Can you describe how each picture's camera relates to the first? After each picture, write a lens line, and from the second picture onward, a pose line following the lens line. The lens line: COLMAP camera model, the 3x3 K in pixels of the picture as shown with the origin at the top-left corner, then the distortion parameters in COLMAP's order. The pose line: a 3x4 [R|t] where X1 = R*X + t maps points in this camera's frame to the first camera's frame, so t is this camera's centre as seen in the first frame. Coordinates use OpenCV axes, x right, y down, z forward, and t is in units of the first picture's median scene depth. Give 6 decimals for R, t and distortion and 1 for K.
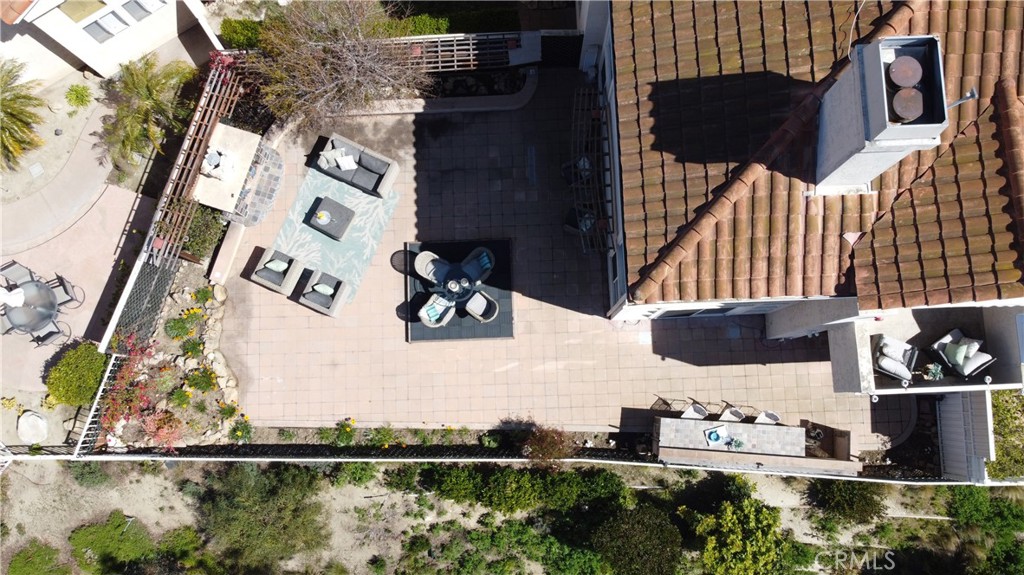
lens RADIAL K [[771.0, 0, 512.0], [0, 771.0, 287.5], [0, 0, 1]] dist [-0.005541, -0.001821]
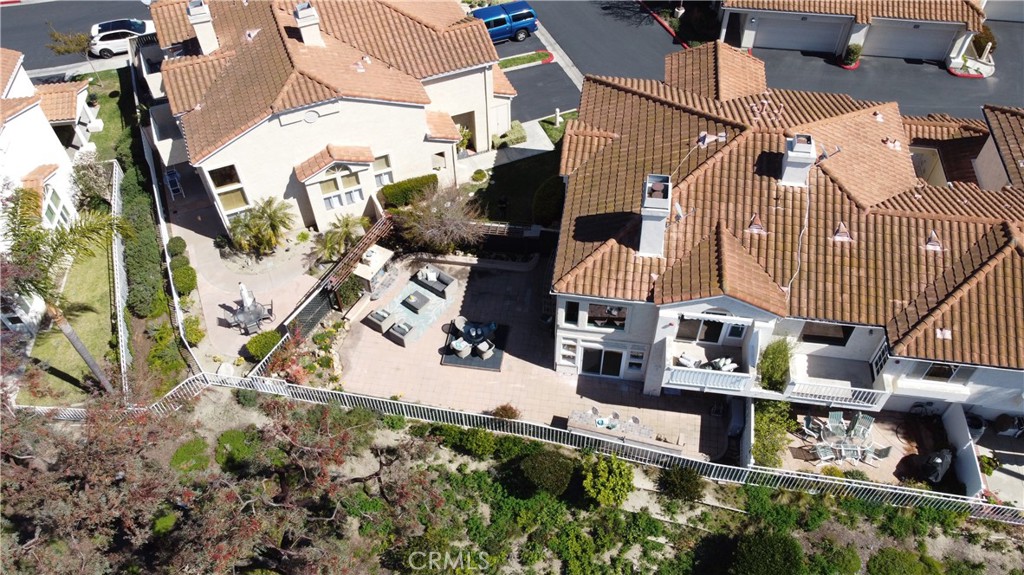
lens RADIAL K [[771.0, 0, 512.0], [0, 771.0, 287.5], [0, 0, 1]] dist [-0.005541, -0.001821]
pose [[0.982211, 0.147247, -0.116537, 0.206489], [-0.186611, 0.834607, -0.518273, 0.814011], [0.020948, 0.530800, 0.847238, -0.596591]]
